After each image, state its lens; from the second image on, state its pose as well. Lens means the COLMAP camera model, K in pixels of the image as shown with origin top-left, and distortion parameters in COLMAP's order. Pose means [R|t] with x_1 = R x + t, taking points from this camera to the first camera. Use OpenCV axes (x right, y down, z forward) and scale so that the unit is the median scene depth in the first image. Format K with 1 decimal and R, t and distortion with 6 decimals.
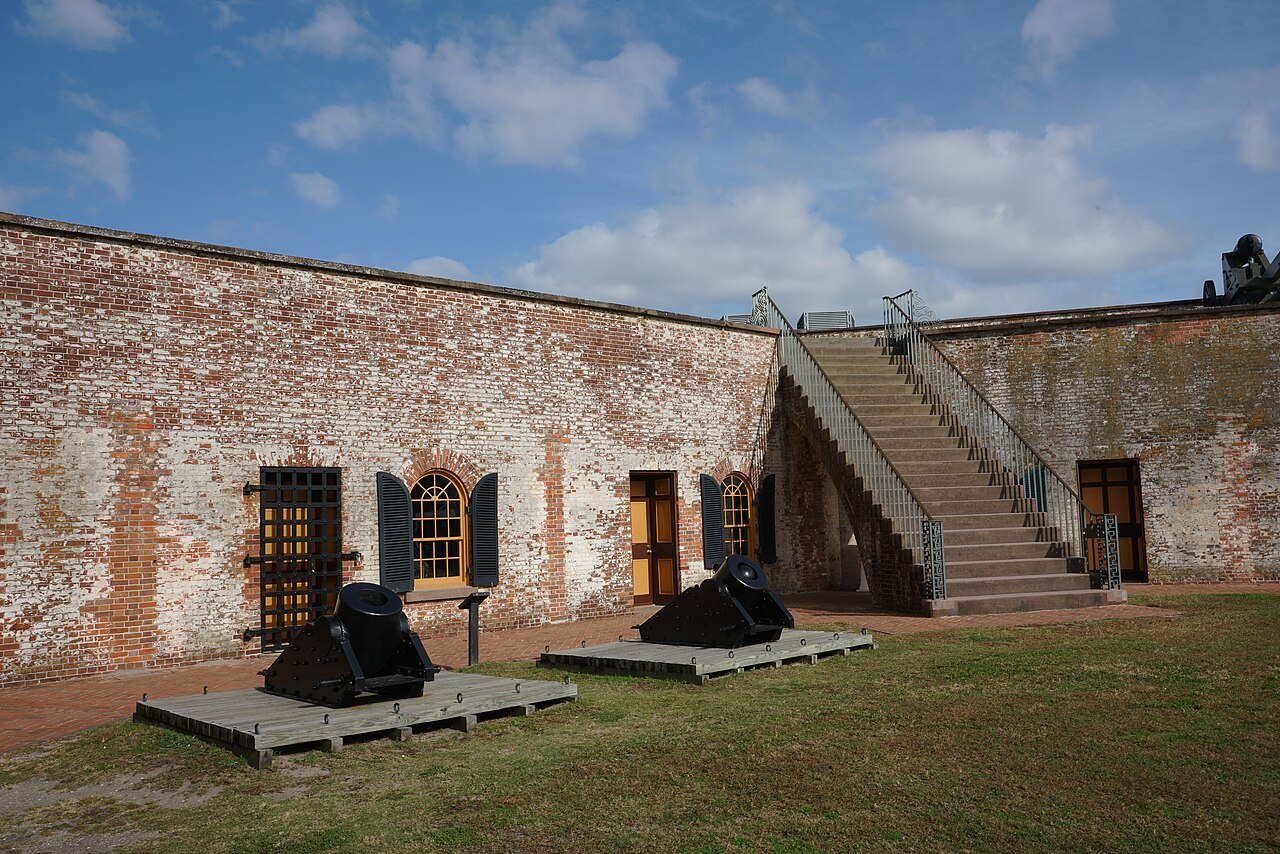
lens RADIAL K [[1081.3, 0, 640.0], [0, 1081.3, 427.0], [0, 0, 1]] dist [-0.066529, 0.095432]
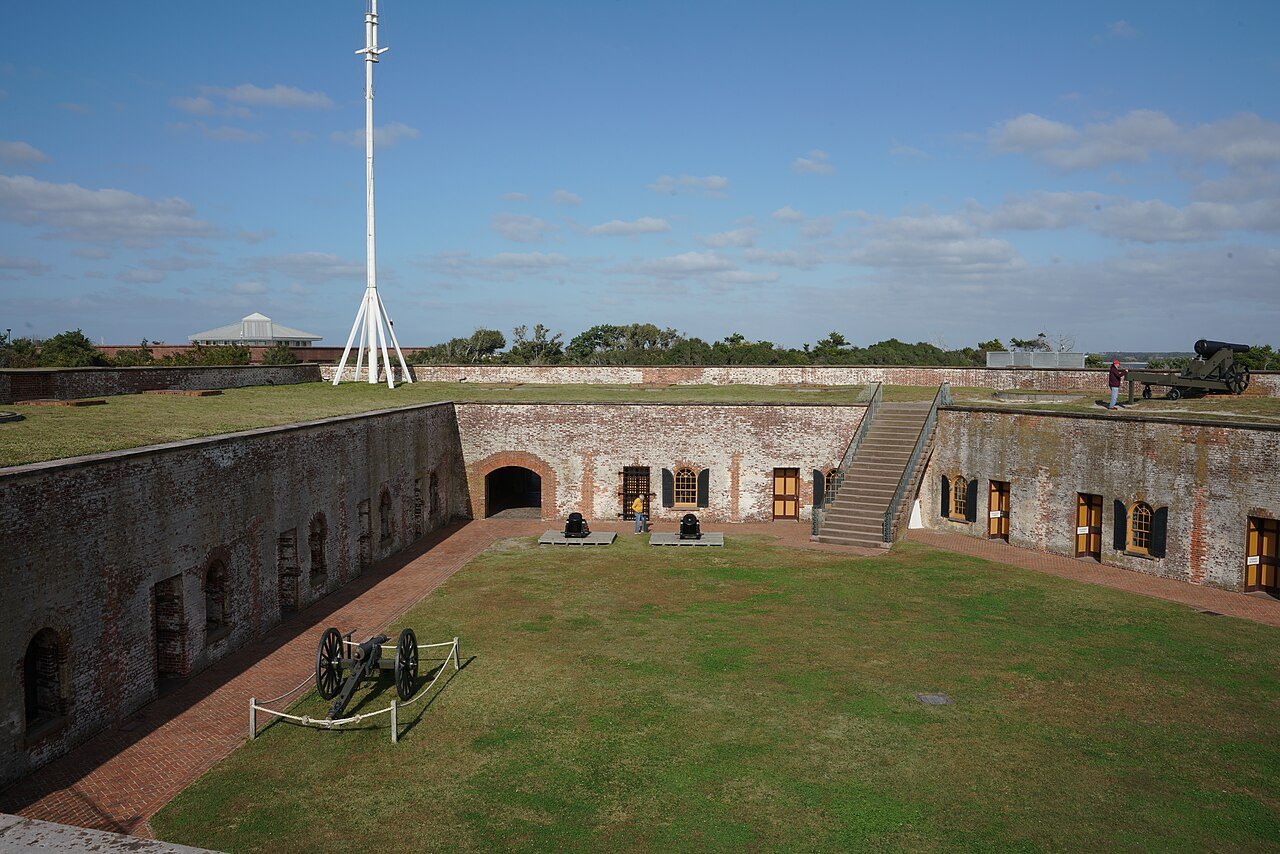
lens RADIAL K [[1081.3, 0, 640.0], [0, 1081.3, 427.0], [0, 0, 1]] dist [-0.066529, 0.095432]
pose [[0.683520, 0.082214, -0.725287, 1.797953], [0.037493, 0.988371, 0.147369, -0.491743], [0.728968, -0.127923, 0.672489, -1.036425]]
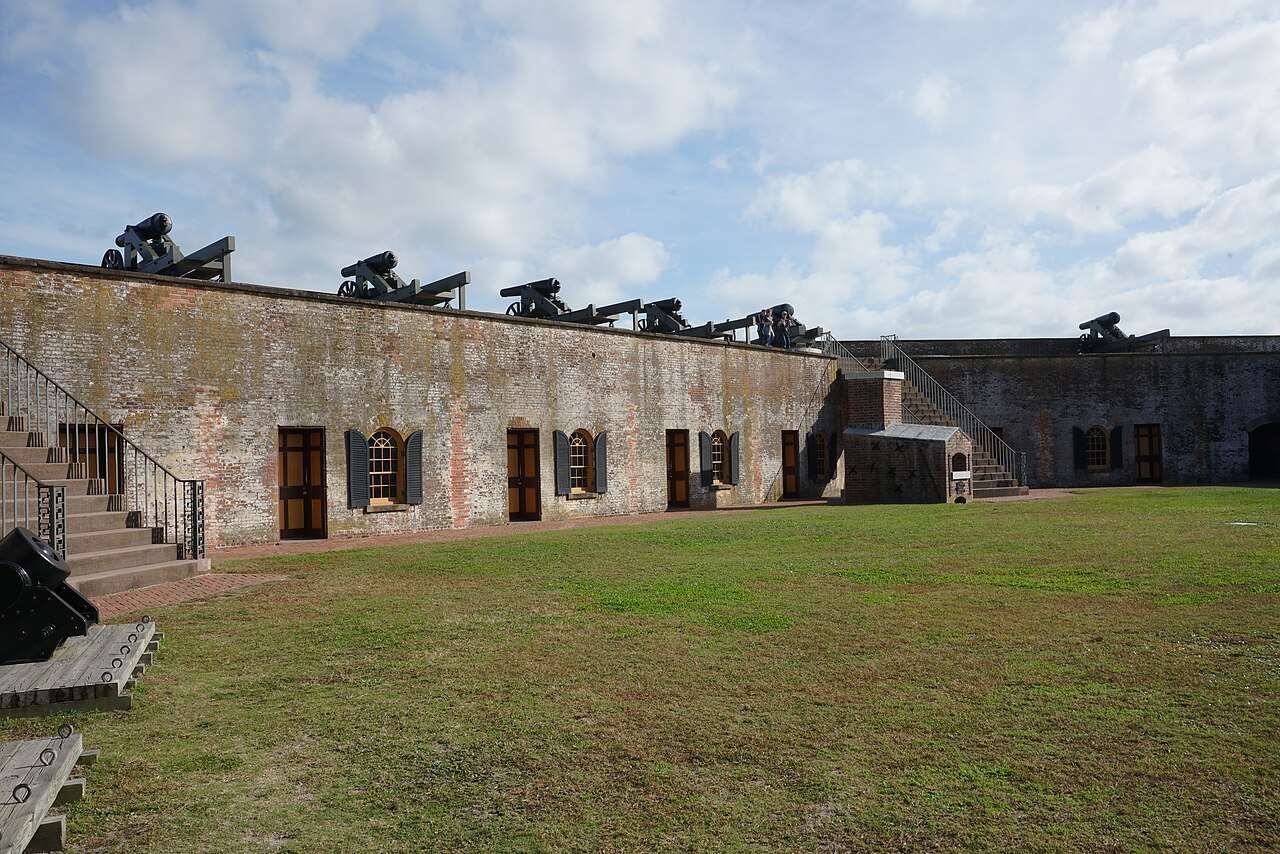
lens RADIAL K [[1081.3, 0, 640.0], [0, 1081.3, 427.0], [0, 0, 1]] dist [-0.066529, 0.095432]
pose [[0.390766, 0.048637, 0.919204, -0.283368], [-0.072724, 0.997113, -0.021844, 0.023462], [-0.917613, -0.058312, 0.393175, 0.260267]]
